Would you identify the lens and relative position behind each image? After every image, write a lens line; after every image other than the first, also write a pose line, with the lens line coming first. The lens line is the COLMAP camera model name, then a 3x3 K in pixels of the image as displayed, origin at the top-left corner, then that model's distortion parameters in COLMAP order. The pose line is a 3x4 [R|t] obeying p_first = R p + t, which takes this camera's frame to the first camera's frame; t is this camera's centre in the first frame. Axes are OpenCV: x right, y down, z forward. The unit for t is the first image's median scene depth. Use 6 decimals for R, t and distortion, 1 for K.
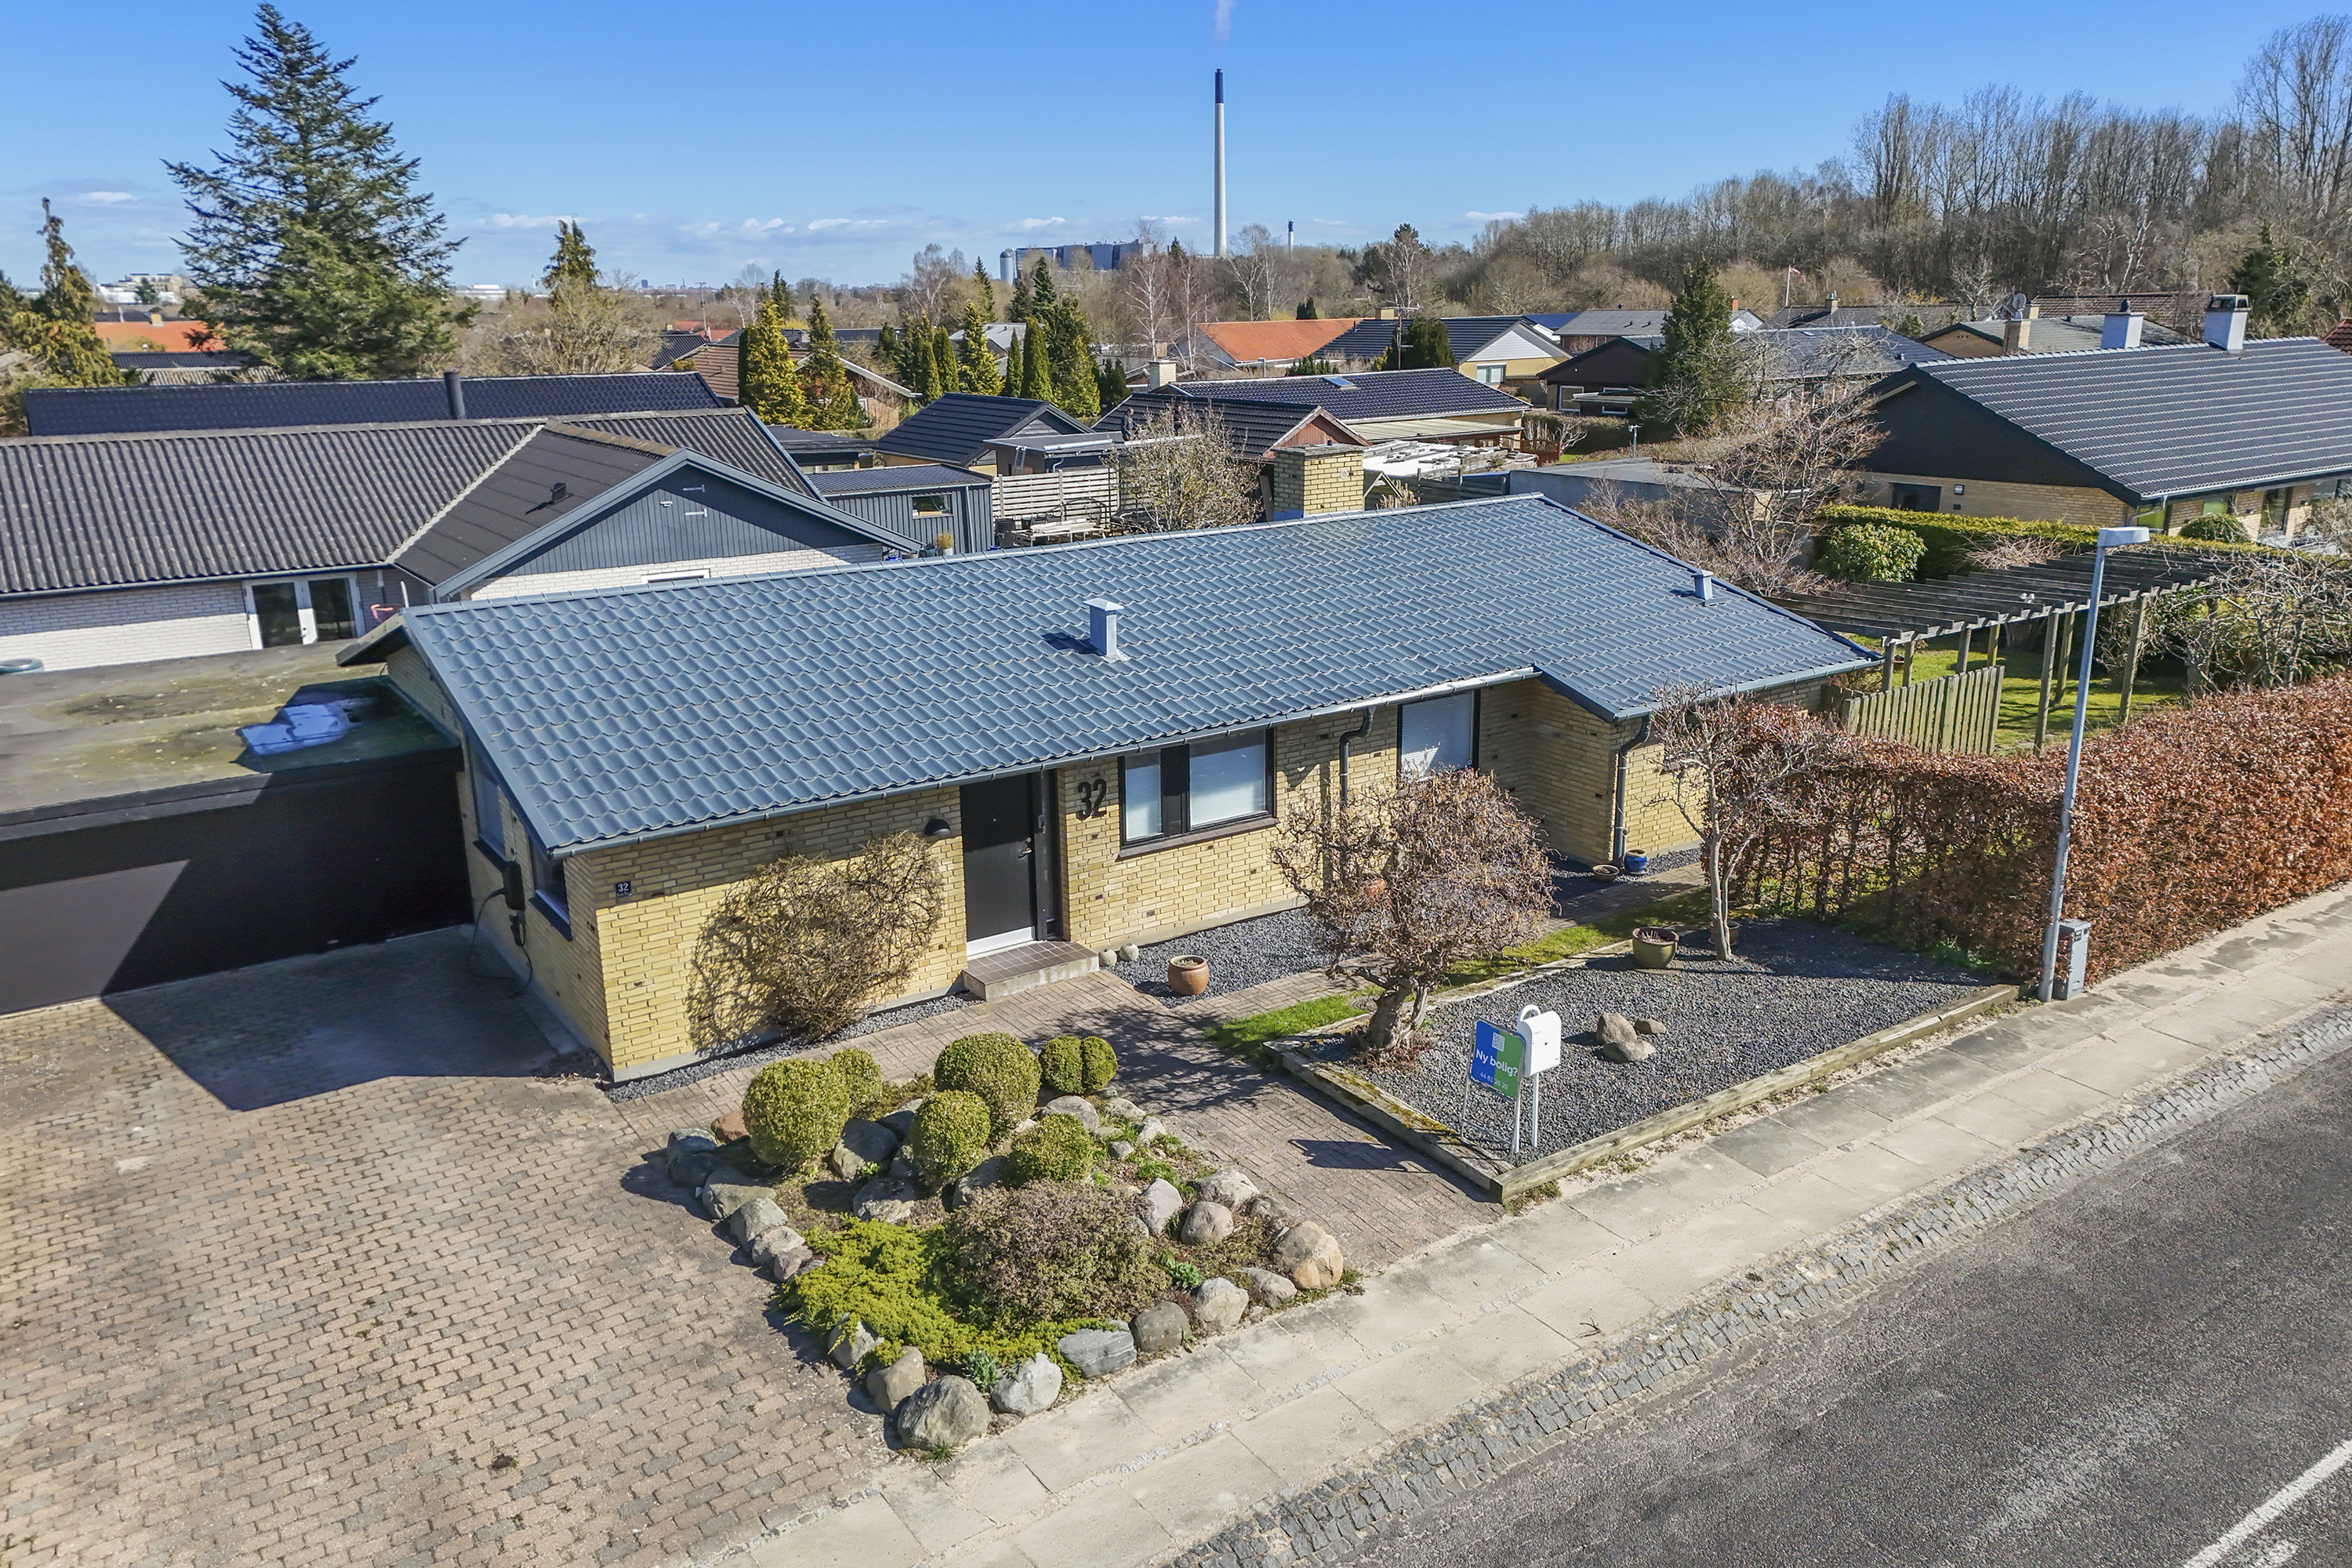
lens RADIAL K [[1728.7, 0, 1170.6], [0, 1728.7, 771.6], [0, 0, 1]] dist [0.052676, -0.008049]
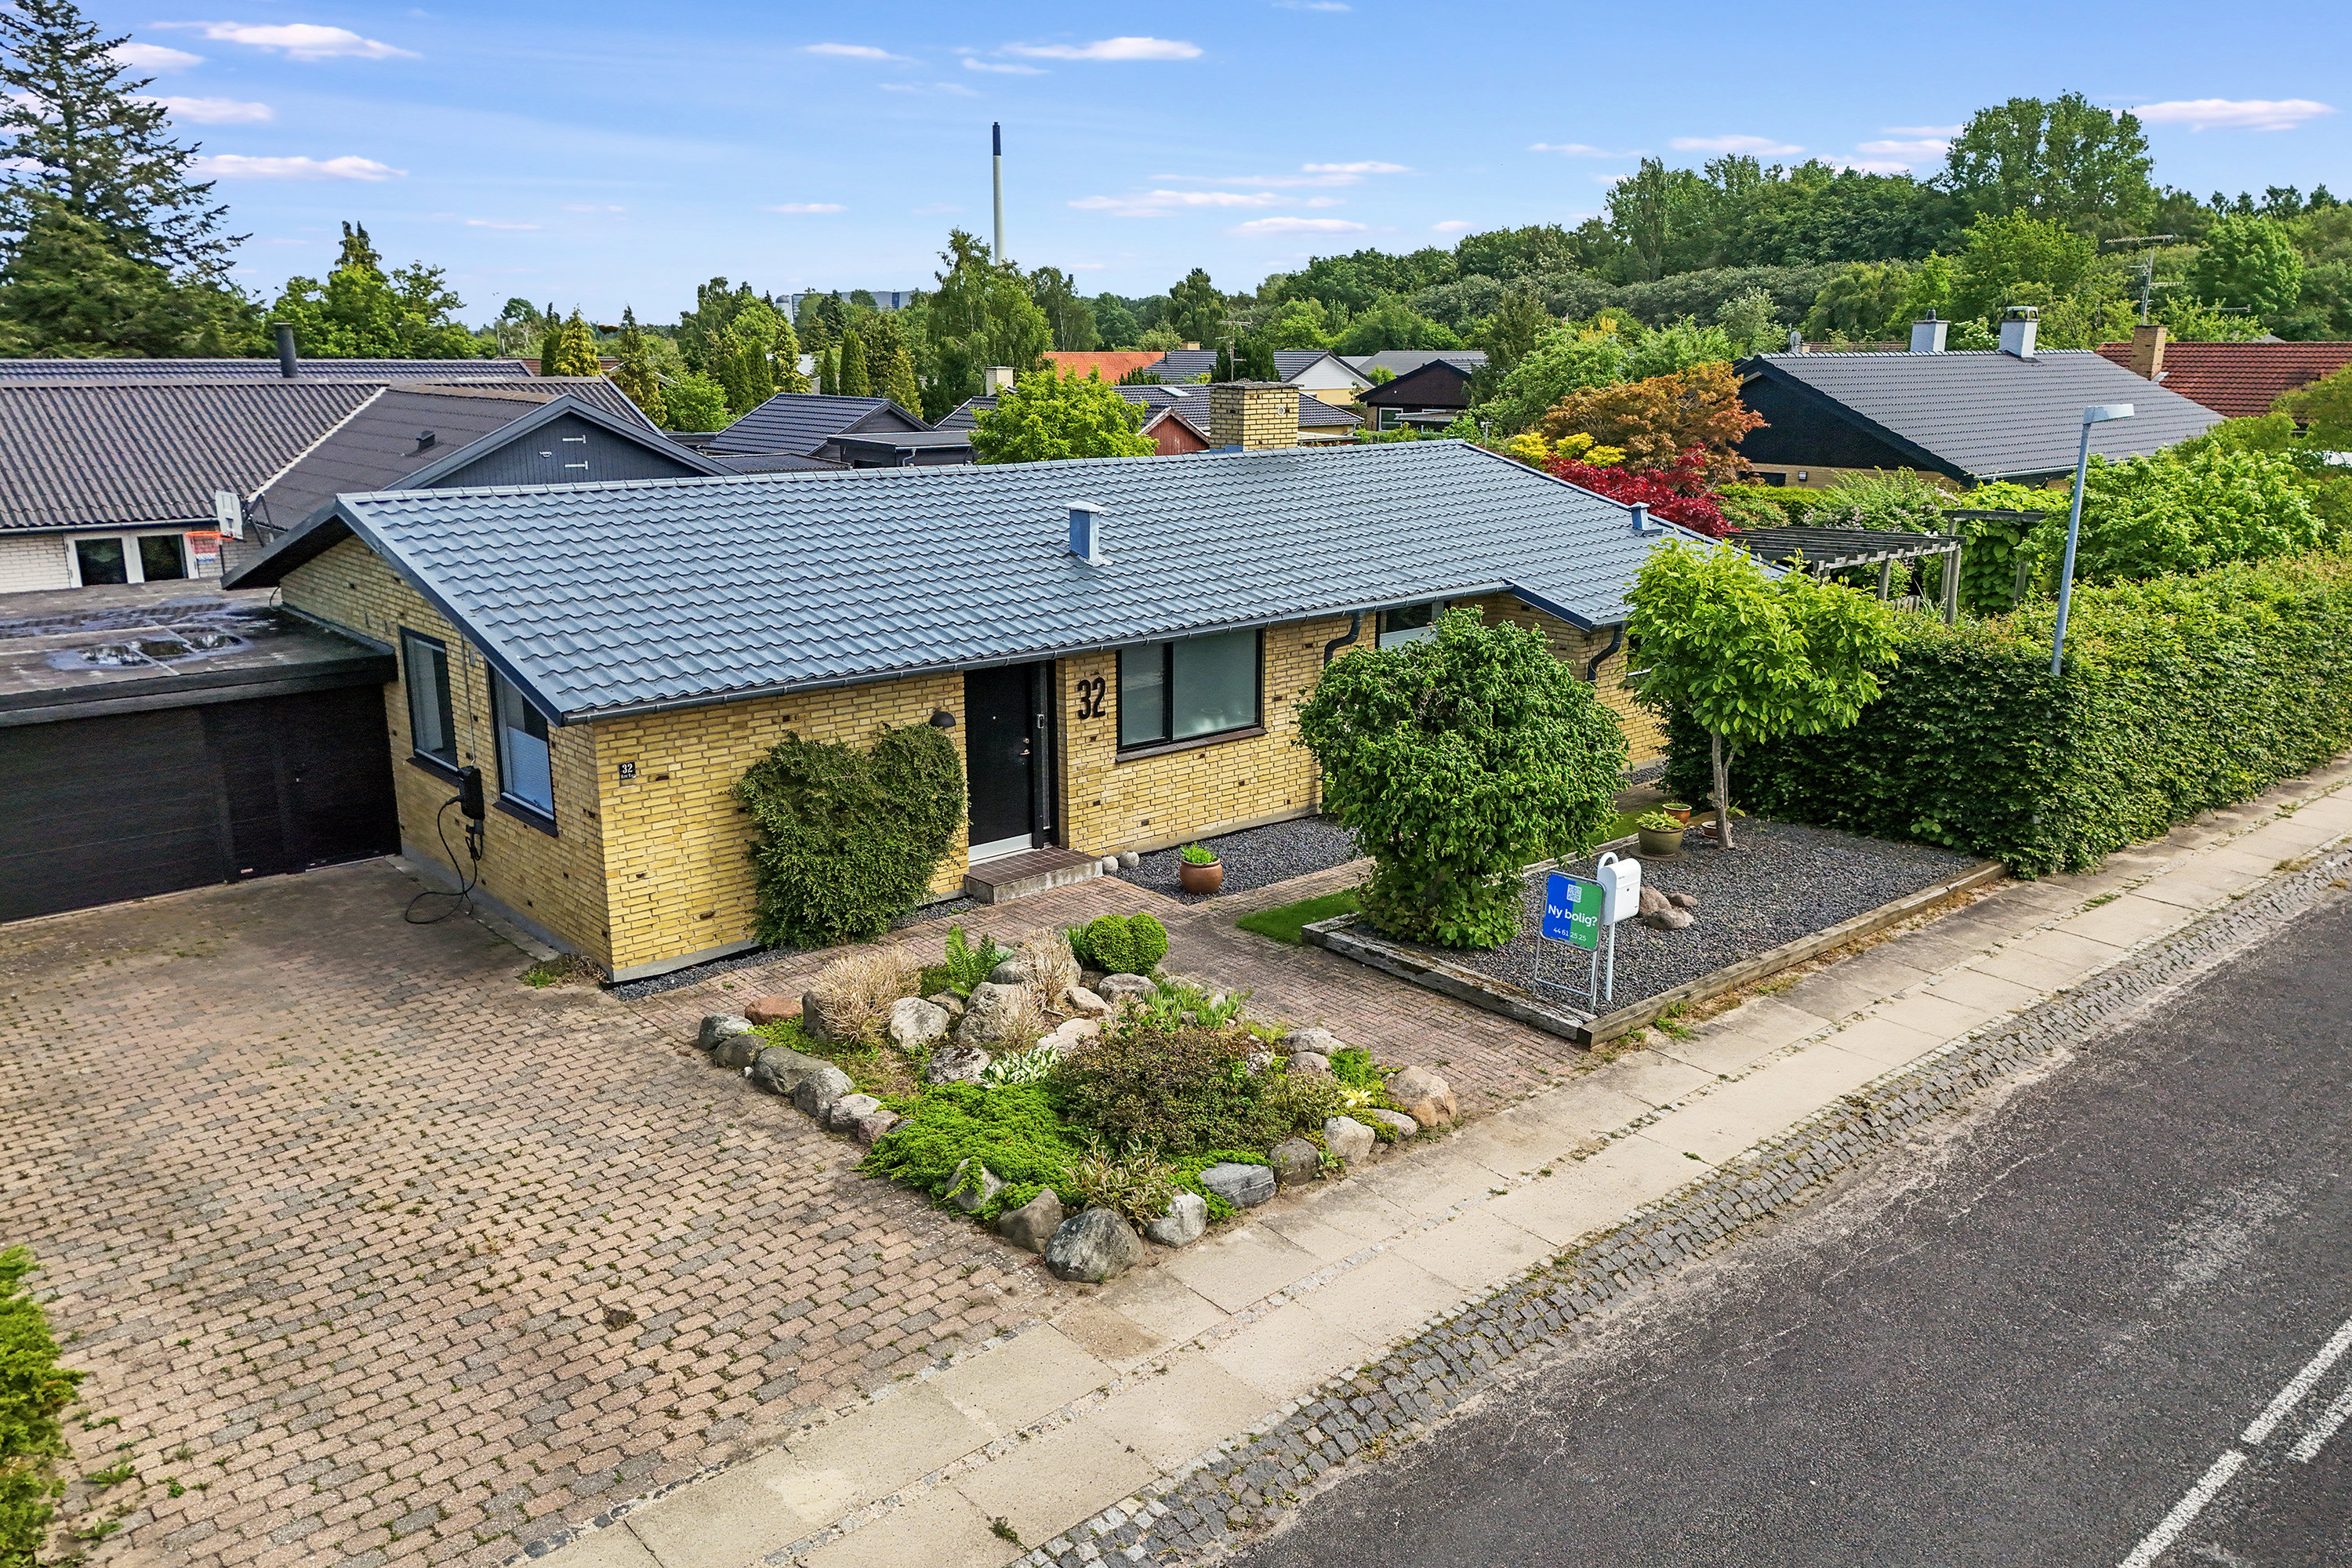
lens RADIAL K [[1726.5, 0, 1168.5], [0, 1726.5, 781.0], [0, 0, 1]] dist [0.061089, -0.045505]
pose [[0.992344, -0.013432, 0.122773, -0.124654], [0.016347, 0.999607, -0.022770, 0.086509], [-0.122419, 0.024602, 0.992174, 0.039754]]
